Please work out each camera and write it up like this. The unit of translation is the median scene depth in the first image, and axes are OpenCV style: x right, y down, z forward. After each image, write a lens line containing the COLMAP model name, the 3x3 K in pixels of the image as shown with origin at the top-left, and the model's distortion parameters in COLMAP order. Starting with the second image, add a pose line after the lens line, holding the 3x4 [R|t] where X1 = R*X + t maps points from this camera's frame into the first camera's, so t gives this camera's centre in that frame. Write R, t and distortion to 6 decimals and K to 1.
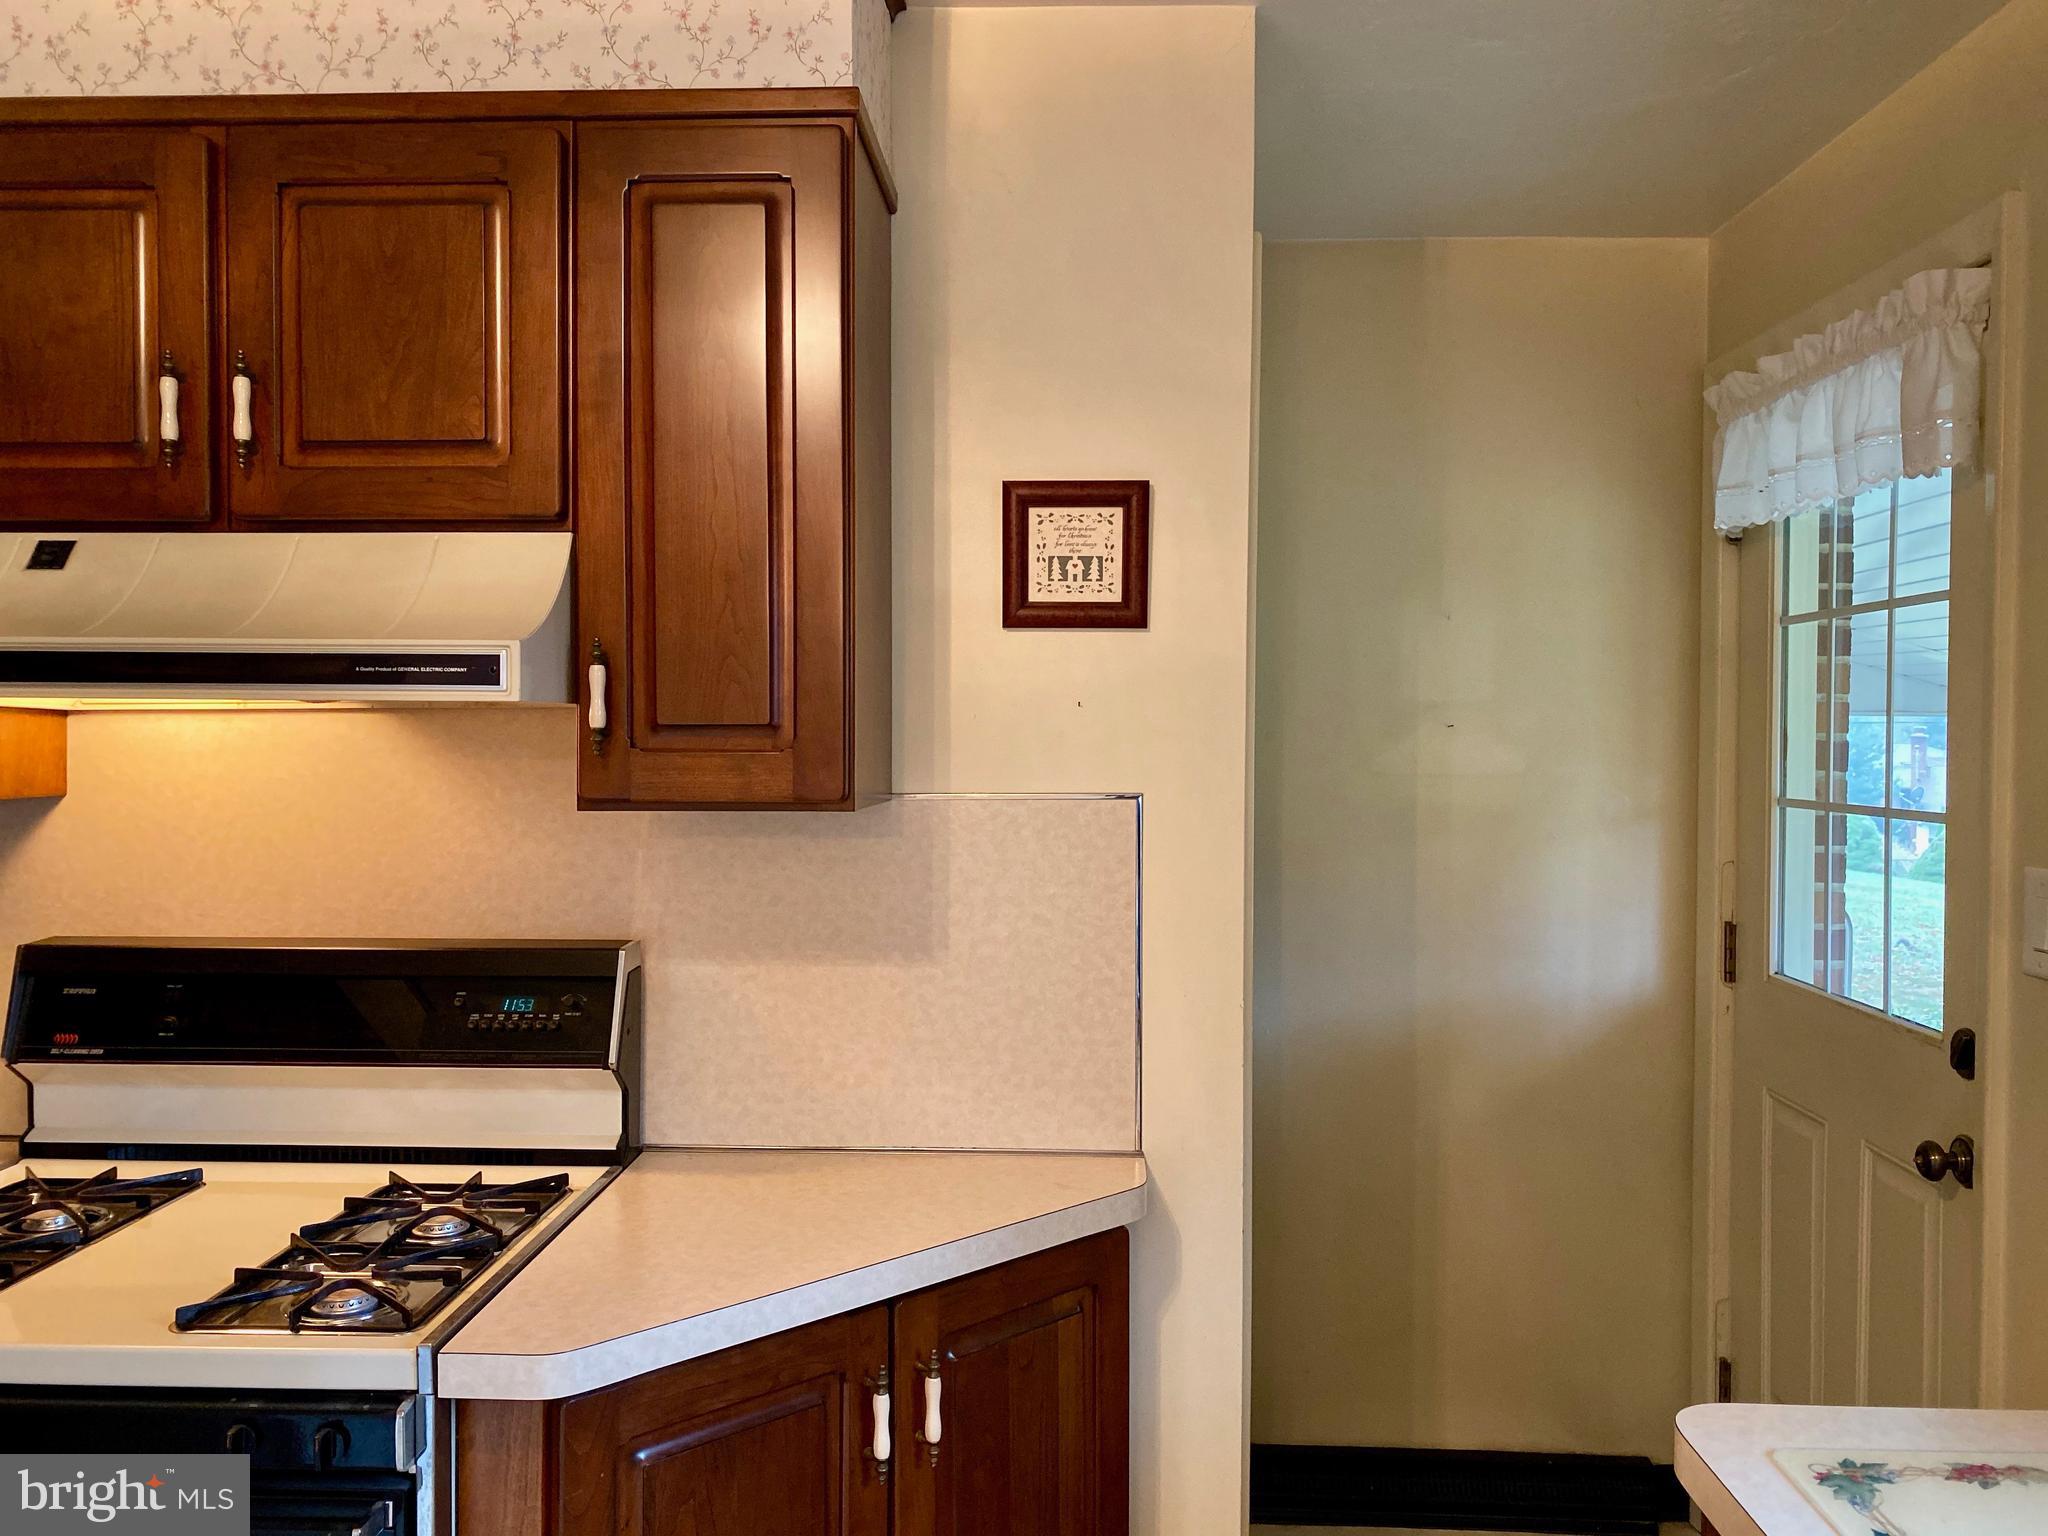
lens RADIAL K [[1586.6, 0, 1033.3], [0, 1586.6, 758.8], [0, 0, 1]] dist [0.036346, -0.036191]
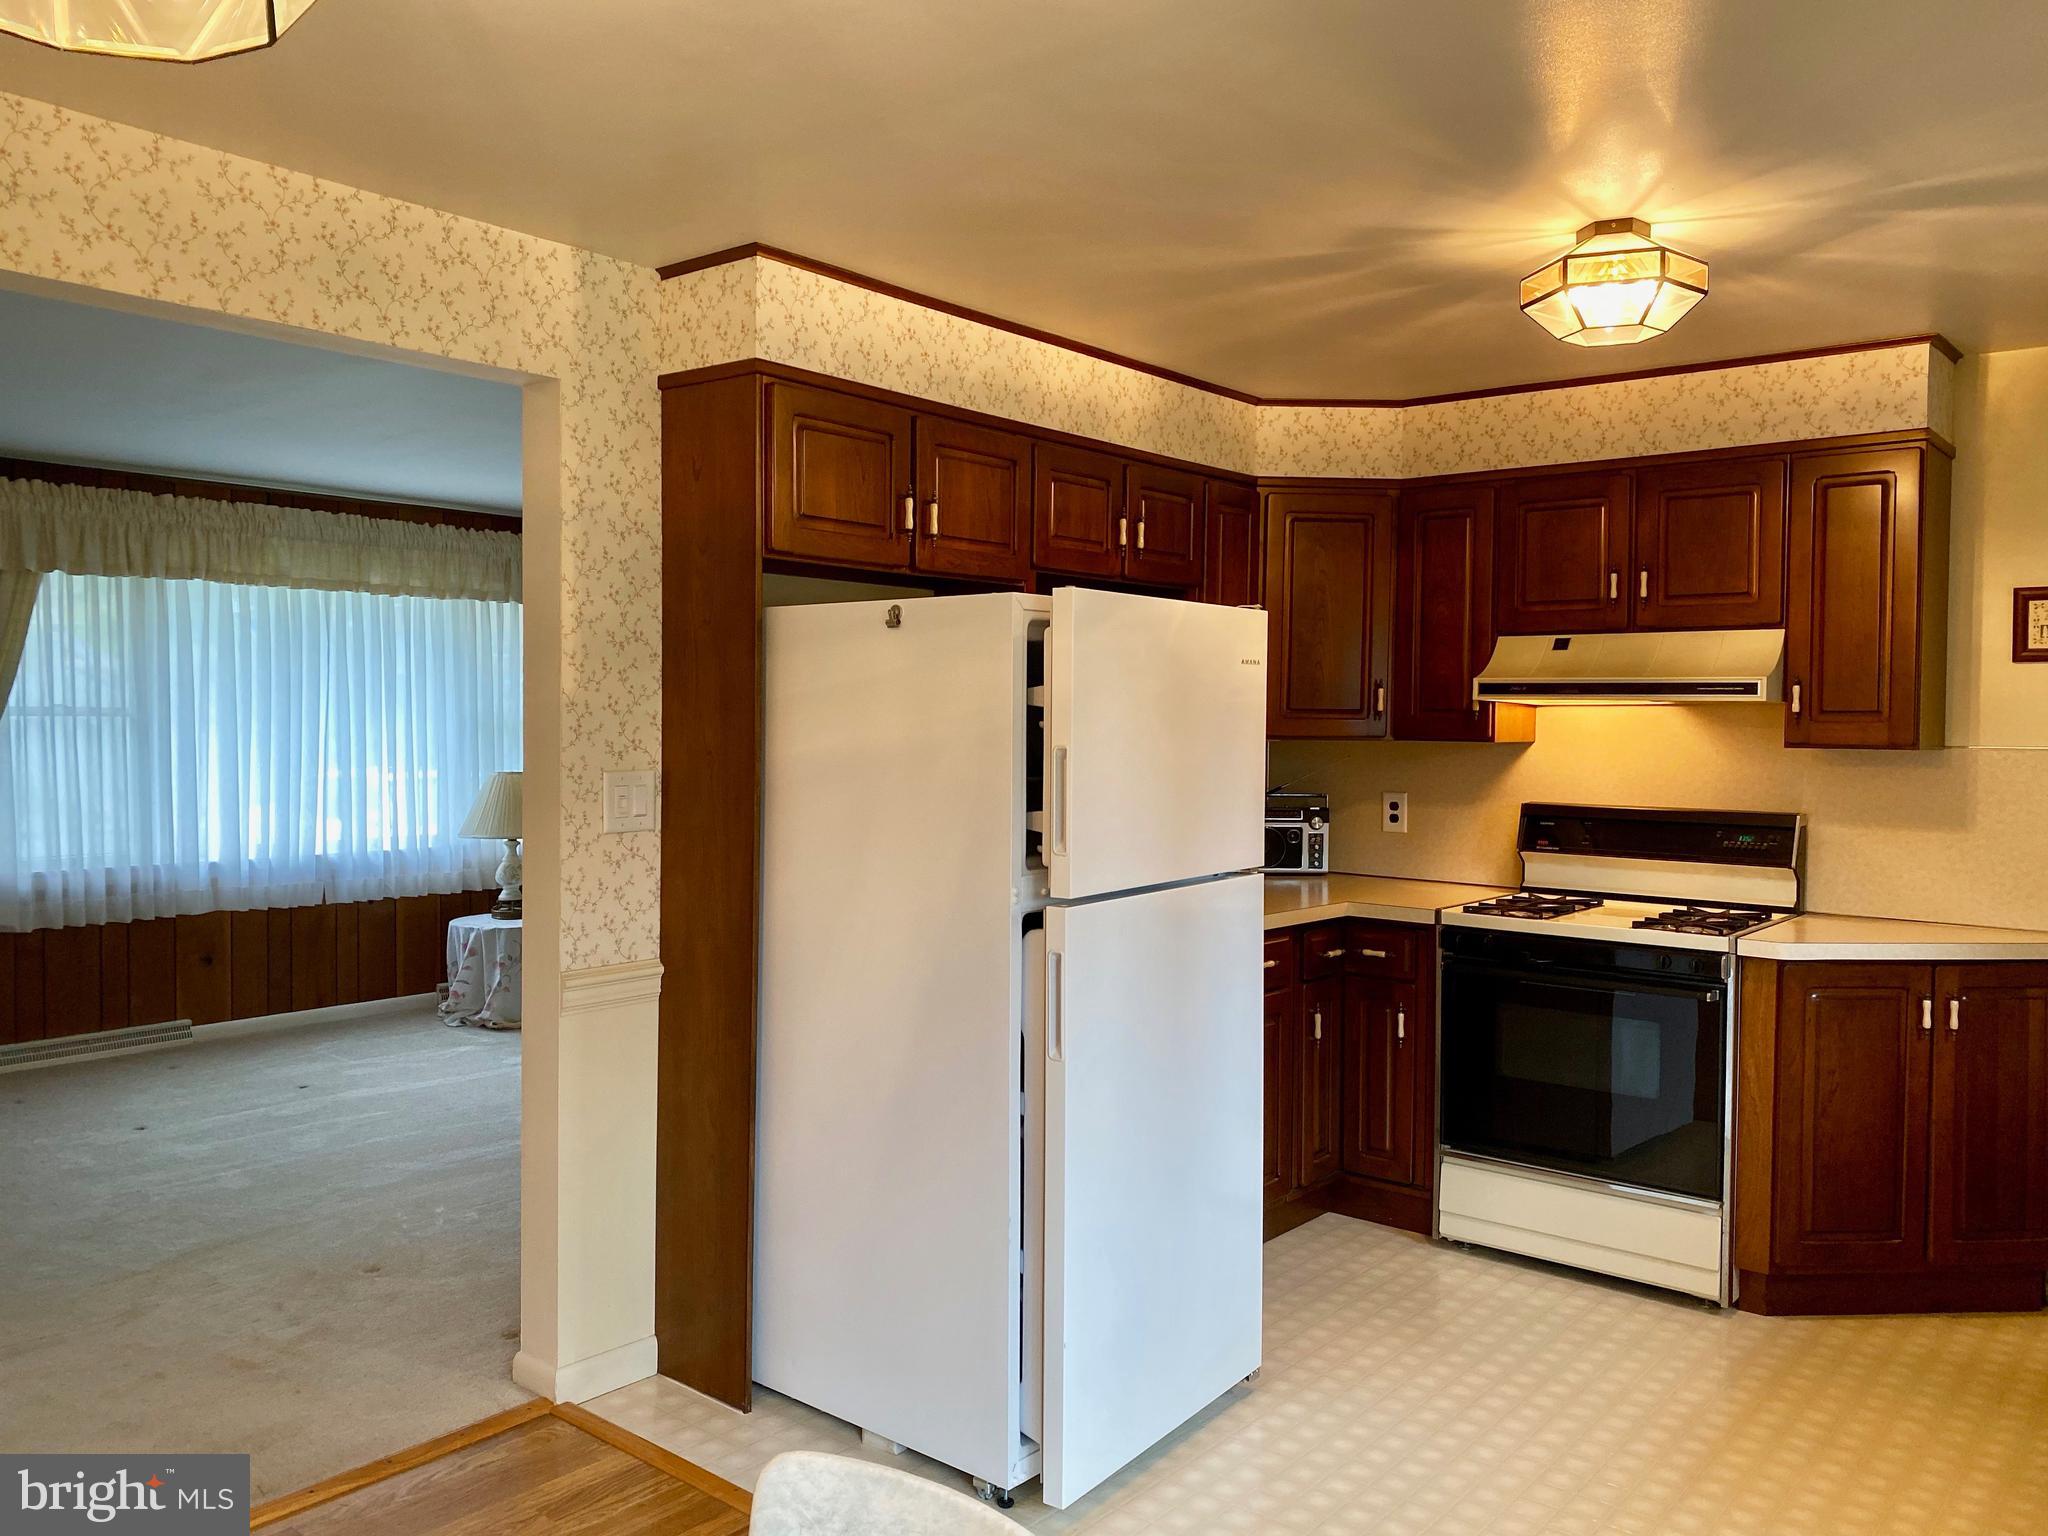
lens RADIAL K [[1586.6, 0, 1007.6], [0, 1586.6, 755.9], [0, 0, 1]] dist [0.036346, -0.036191]
pose [[0.791779, 0.018346, -0.610533, 0.244947], [-0.018264, 0.999813, 0.006357, 0.051118], [0.610535, 0.006117, 0.791966, -1.566653]]
